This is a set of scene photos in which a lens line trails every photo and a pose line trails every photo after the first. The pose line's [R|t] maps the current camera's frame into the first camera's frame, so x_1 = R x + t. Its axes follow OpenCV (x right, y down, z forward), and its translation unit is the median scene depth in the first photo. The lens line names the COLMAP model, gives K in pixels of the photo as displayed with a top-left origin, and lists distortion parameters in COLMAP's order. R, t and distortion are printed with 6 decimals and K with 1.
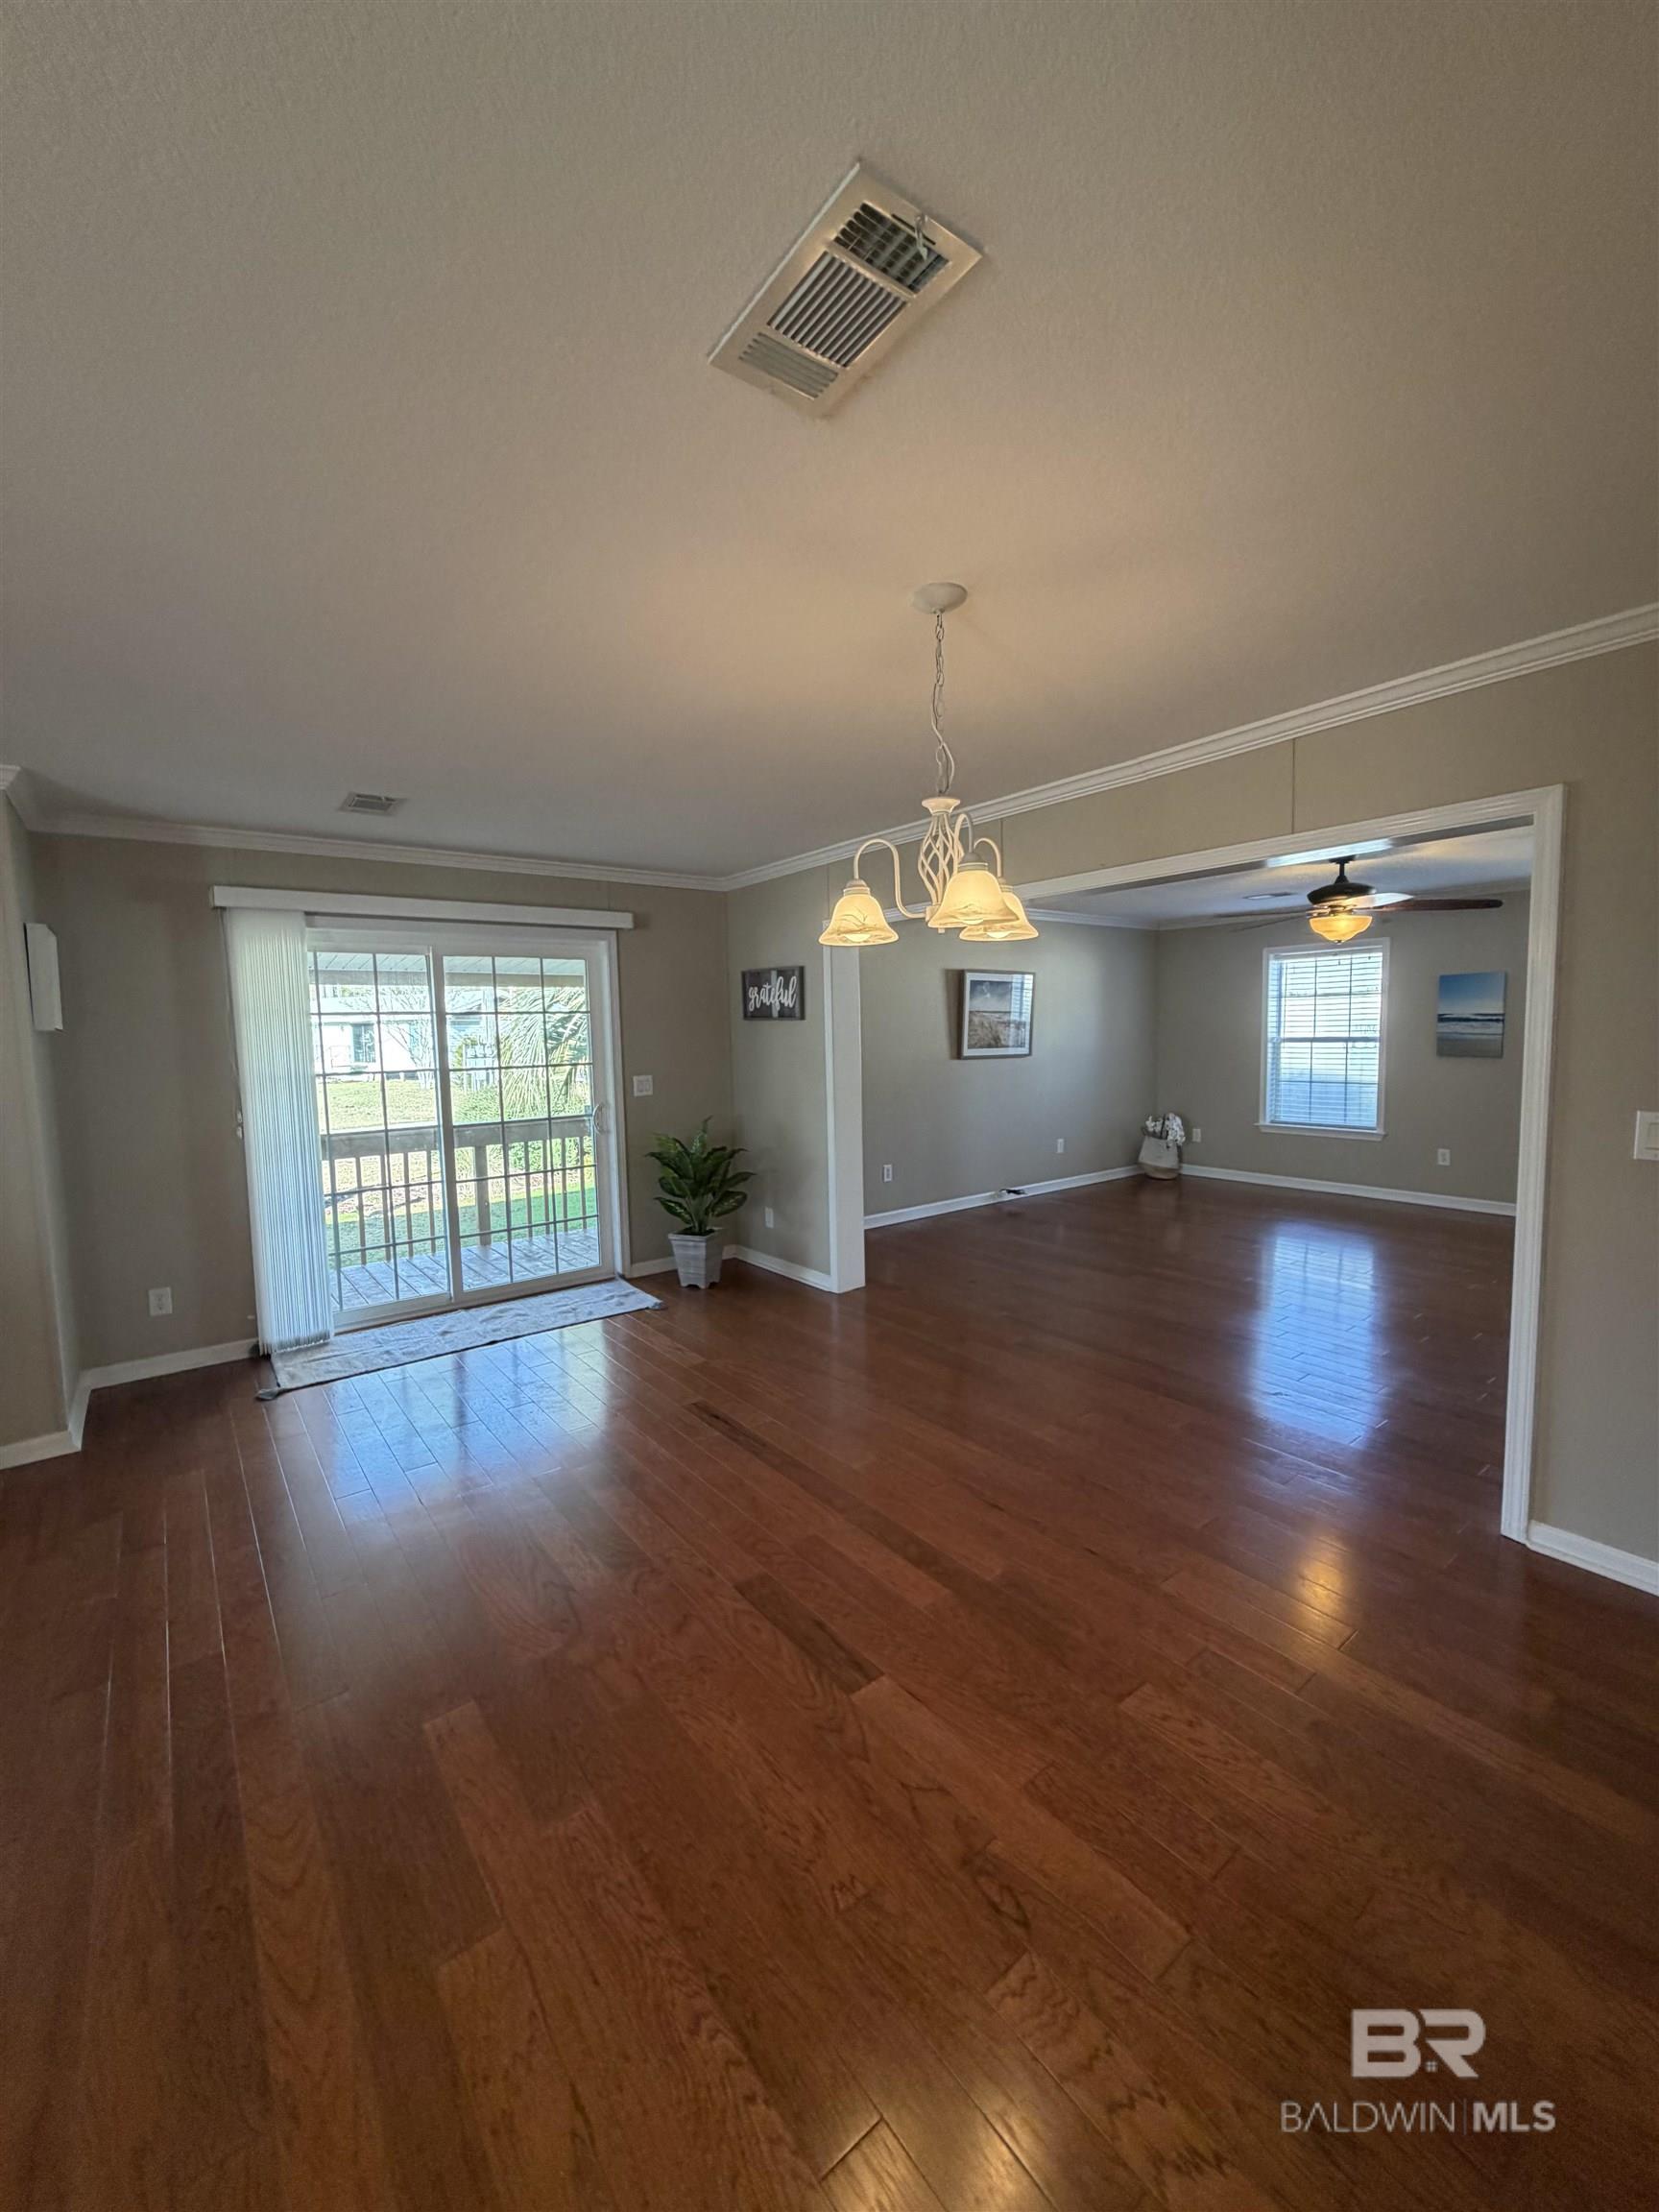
lens RADIAL K [[875.2, 0, 829.5], [0, 875.2, 1106.0], [0, 0, 1]] dist [0.000633, 0.000005]
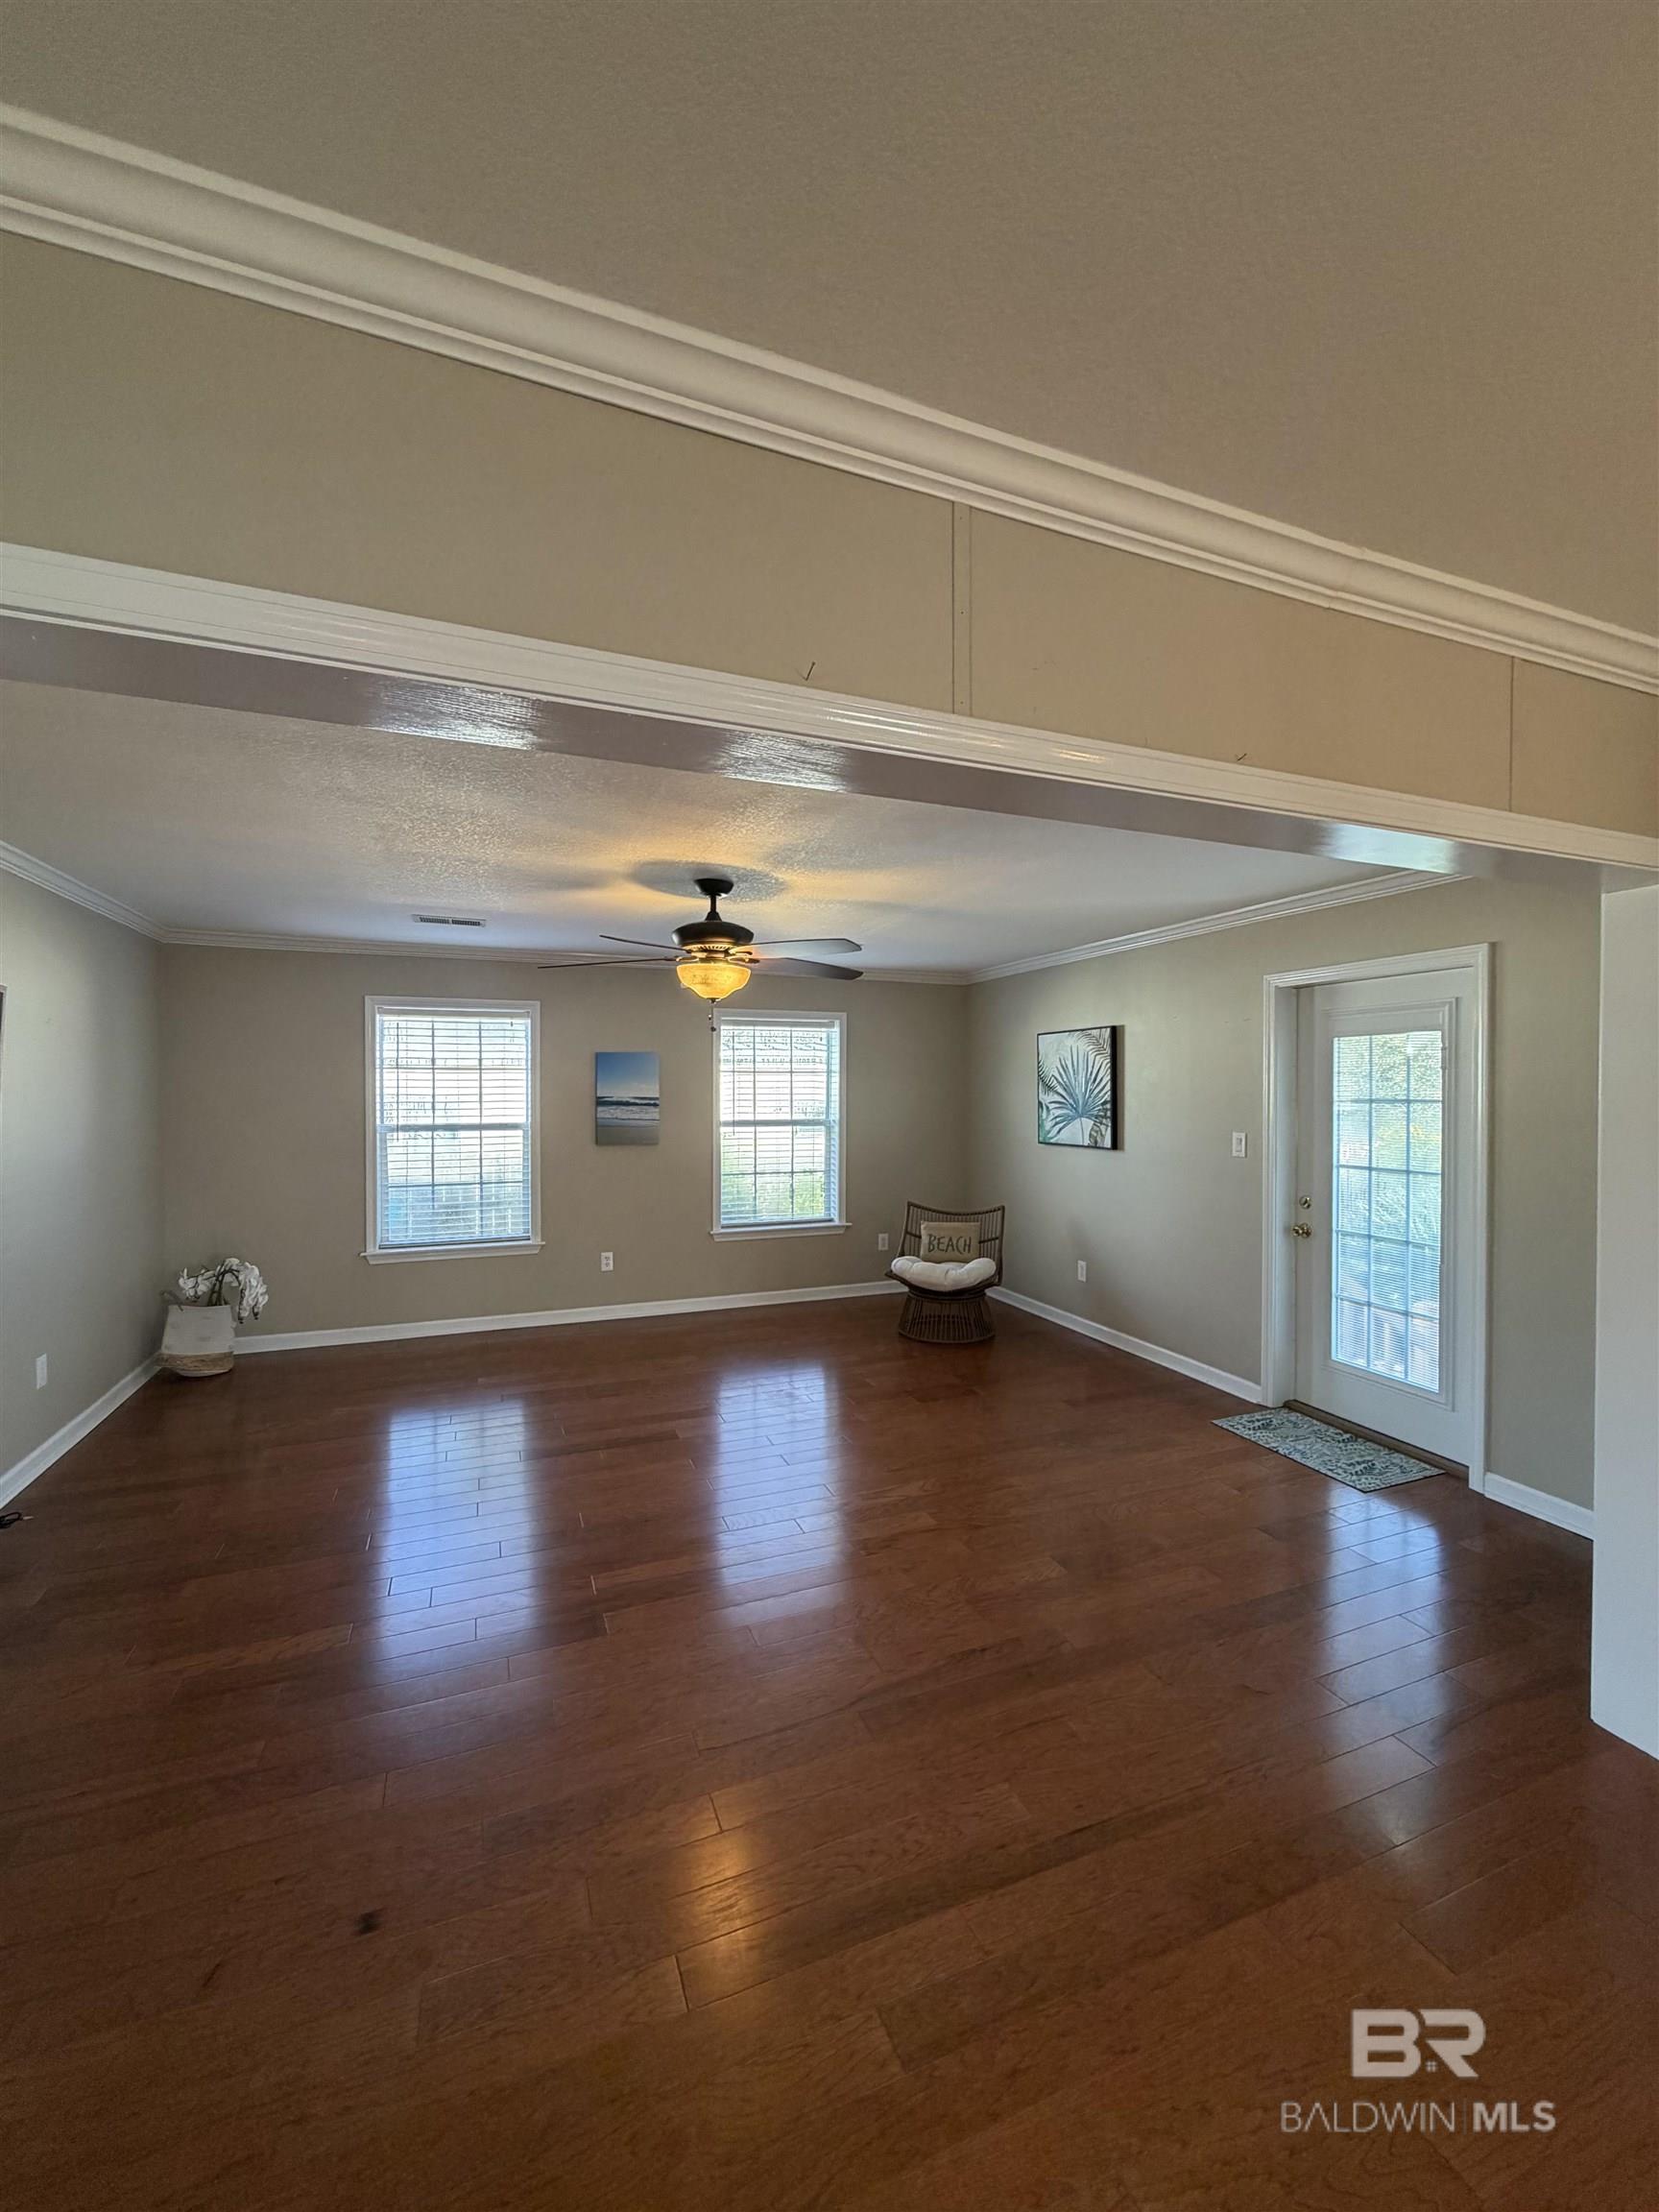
lens RADIAL K [[875.2, 0, 829.5], [0, 875.2, 1106.0], [0, 0, 1]] dist [0.000633, 0.000005]
pose [[0.262251, 0.005251, 0.964985, -0.084986], [0.079475, 0.996471, -0.027020, -0.056785], [-0.961721, 0.083778, 0.260908, 0.579158]]
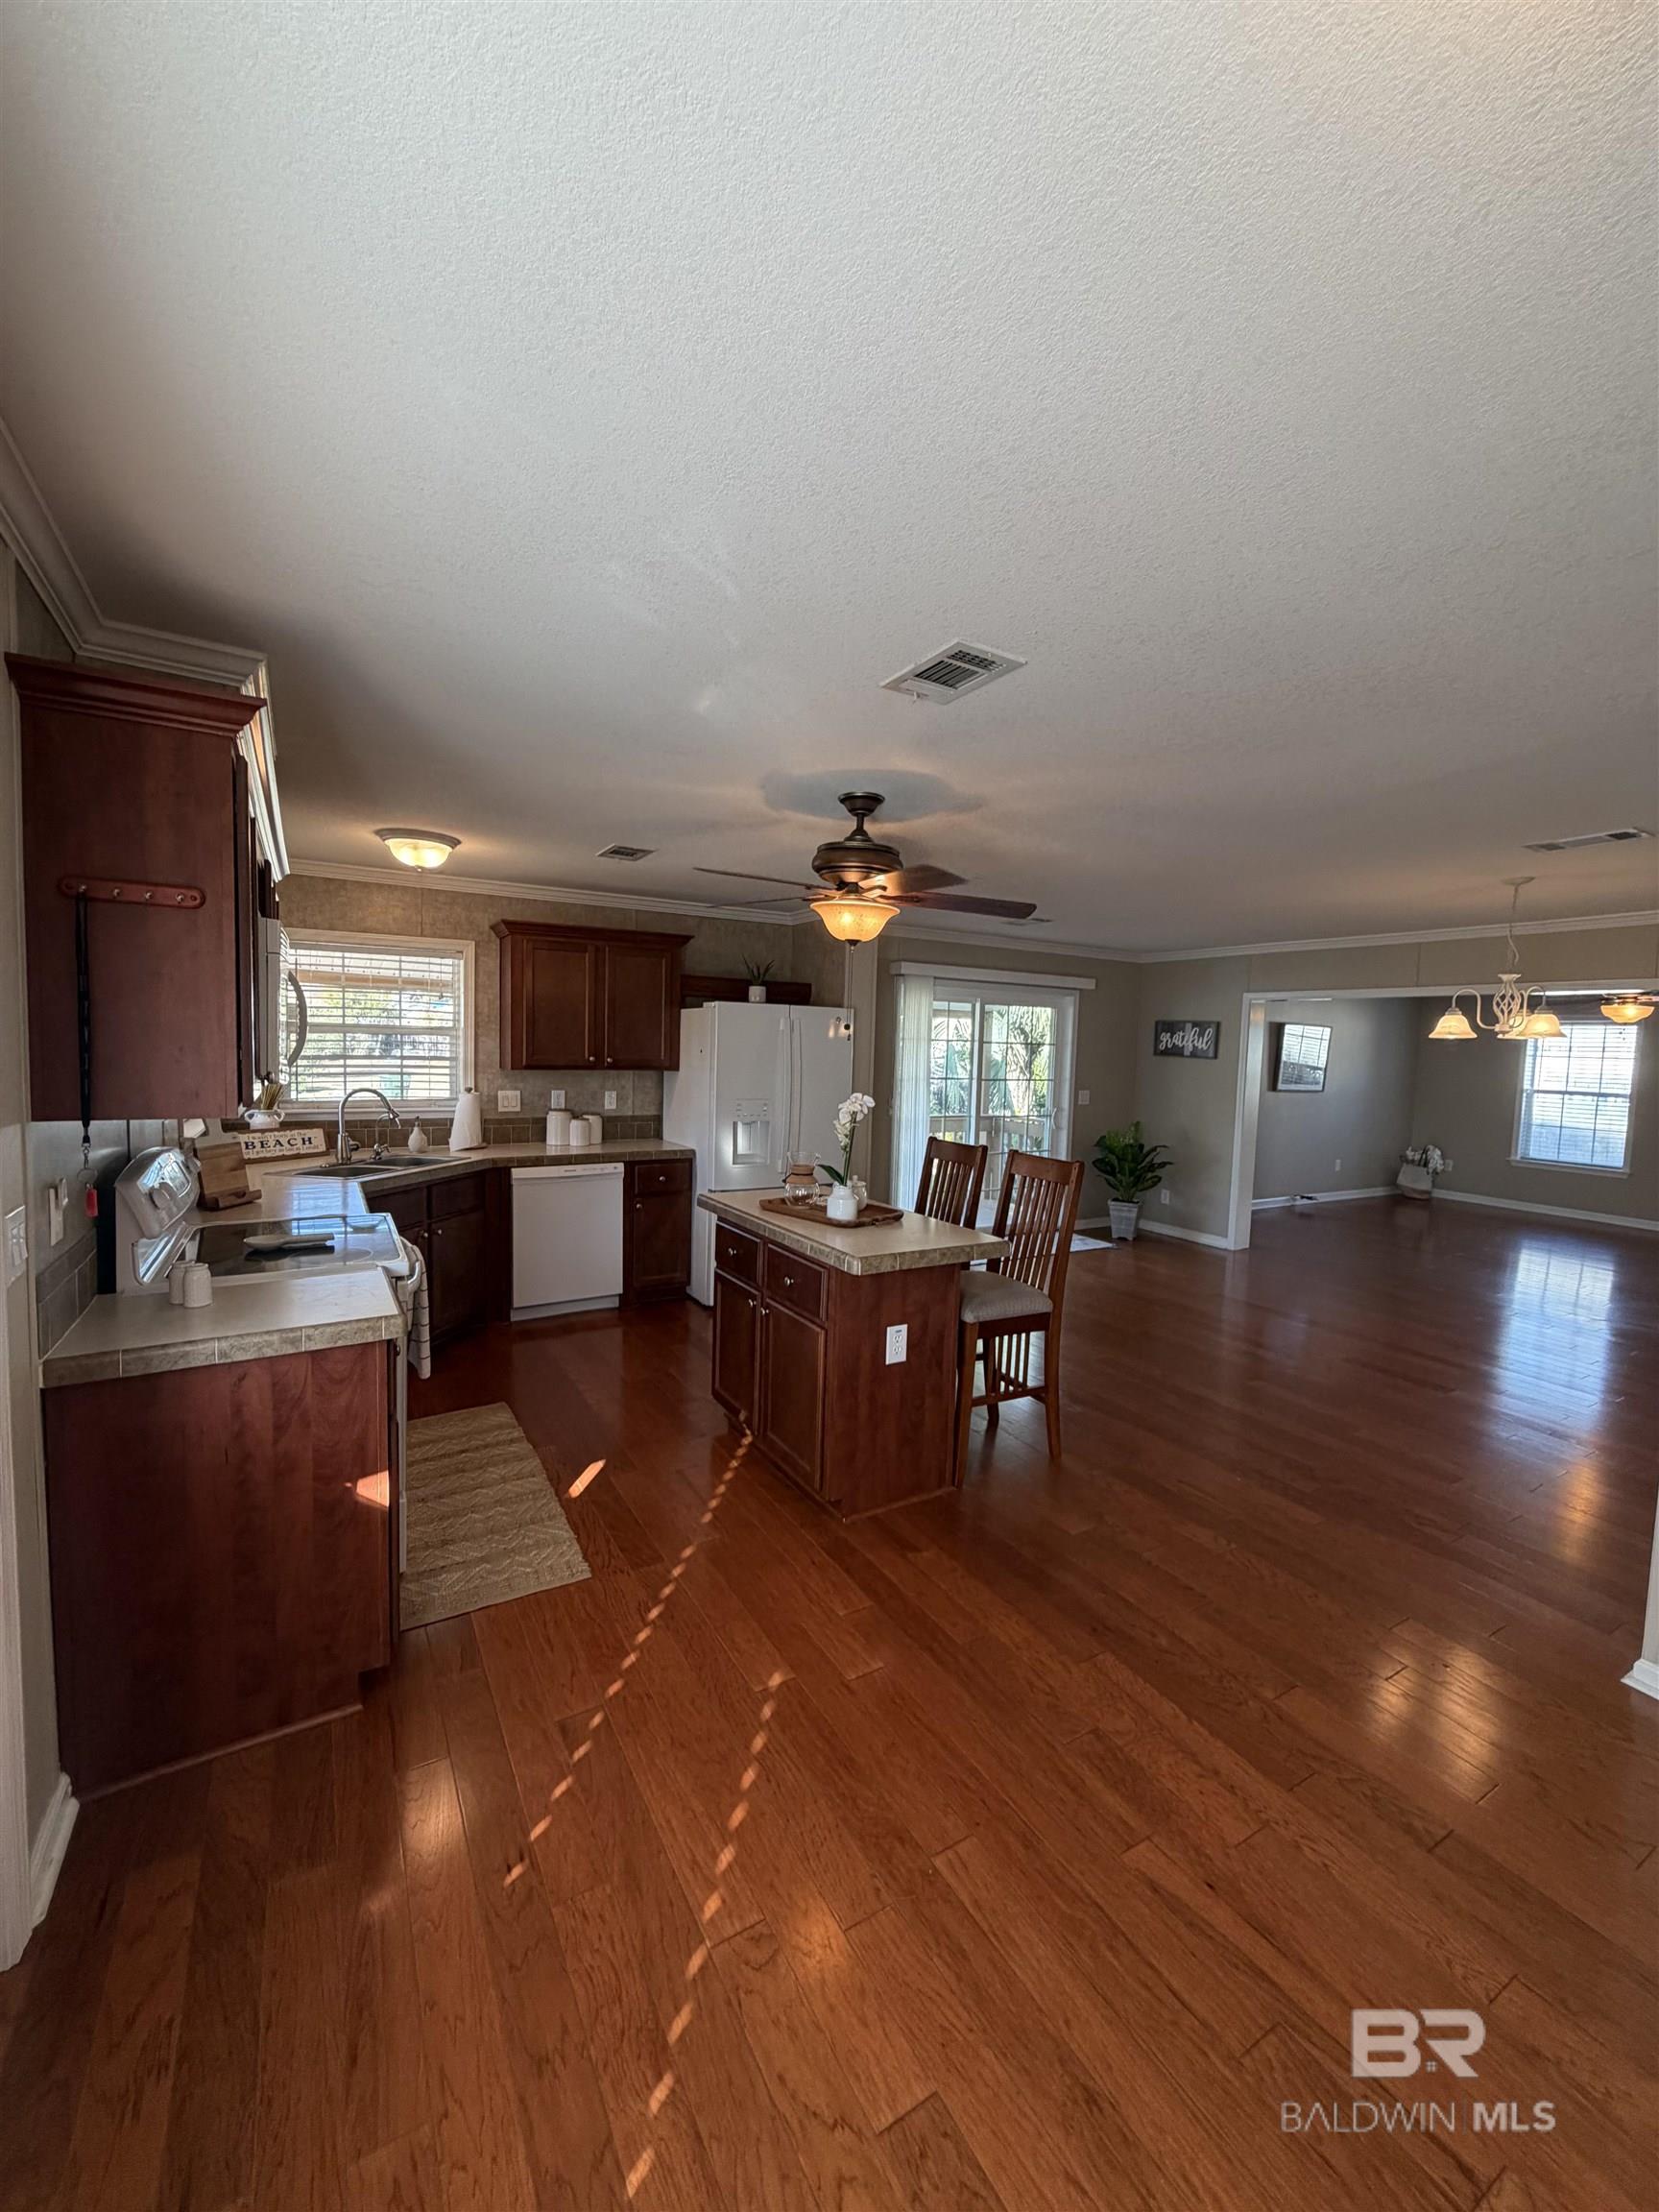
lens RADIAL K [[888.7, 0, 829.5], [0, 888.7, 1106.0], [0, 0, 1]] dist [0.001081, -0.000048]
pose [[0.992454, 0.063329, -0.104996, -0.401957], [-0.065128, 0.997782, -0.013793, 0.031957], [0.103889, 0.020527, 0.994377, -0.413858]]
